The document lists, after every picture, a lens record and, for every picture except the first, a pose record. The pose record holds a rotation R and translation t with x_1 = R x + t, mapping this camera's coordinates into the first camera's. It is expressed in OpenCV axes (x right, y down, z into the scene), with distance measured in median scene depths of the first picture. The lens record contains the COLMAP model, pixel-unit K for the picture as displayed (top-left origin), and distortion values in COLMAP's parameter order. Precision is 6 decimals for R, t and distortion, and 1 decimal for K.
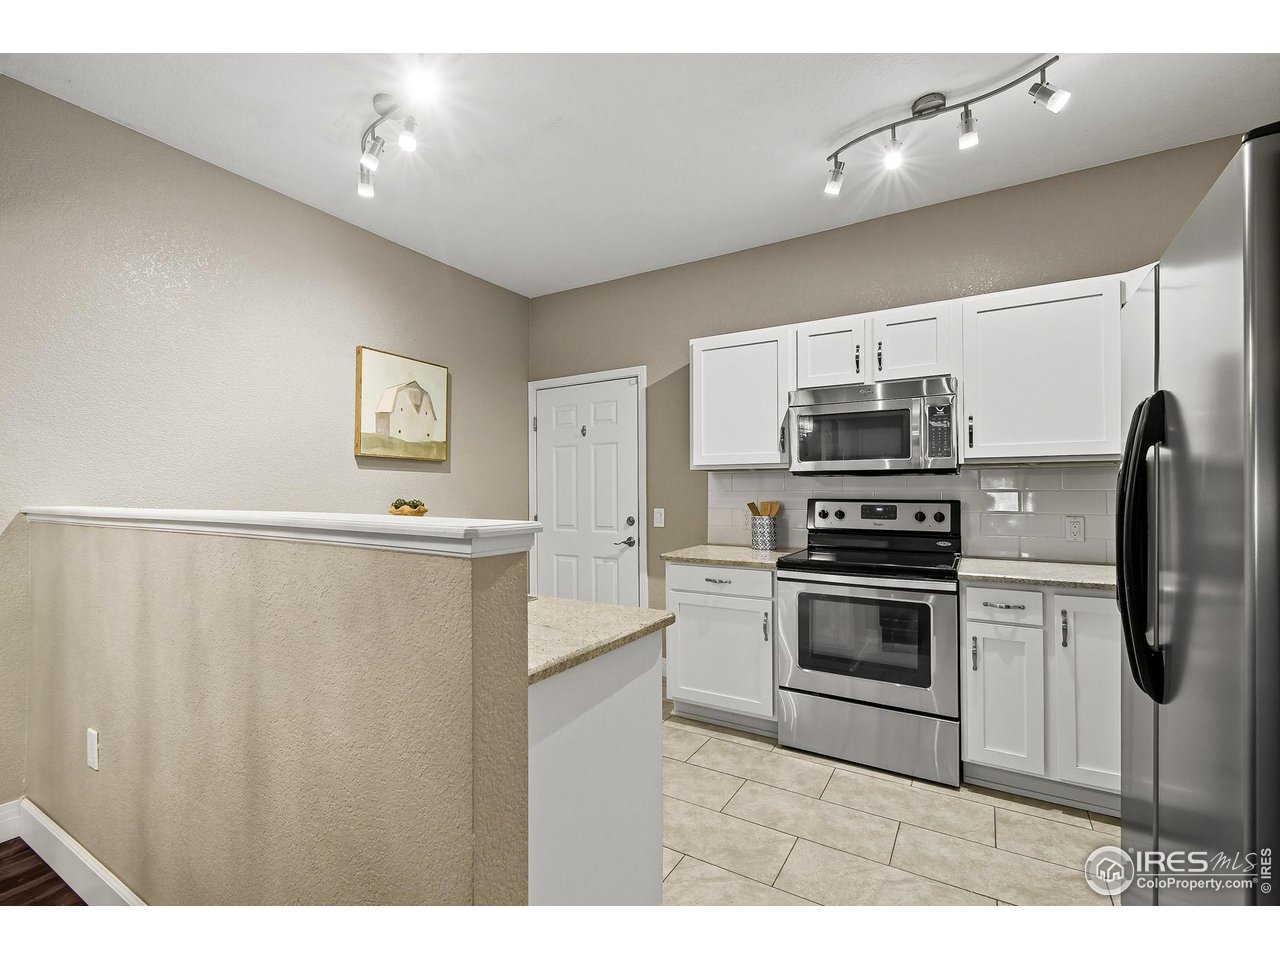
lens RADIAL K [[572.2, 0, 635.9], [0, 572.2, 485.7], [0, 0, 1]] dist [0.004247, -0.000400]
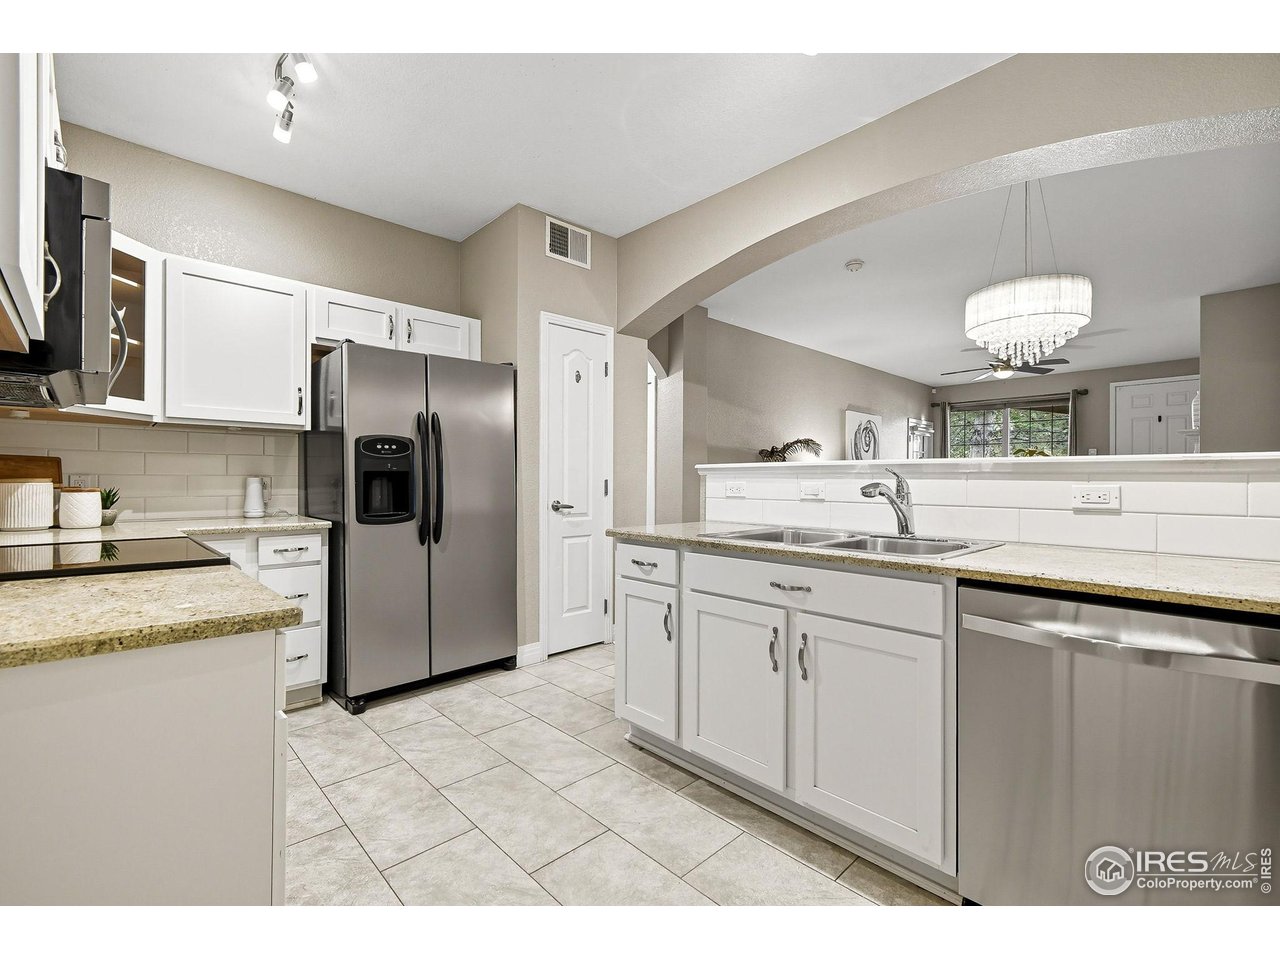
lens RADIAL K [[571.8, 0, 636.3], [0, 571.8, 479.8], [0, 0, 1]] dist [0.005865, 0.000371]
pose [[-0.962921, -0.003475, 0.269762, -0.199222], [-0.005345, 0.999967, -0.006199, 0.048339], [-0.269731, -0.007411, -0.962907, 1.167557]]
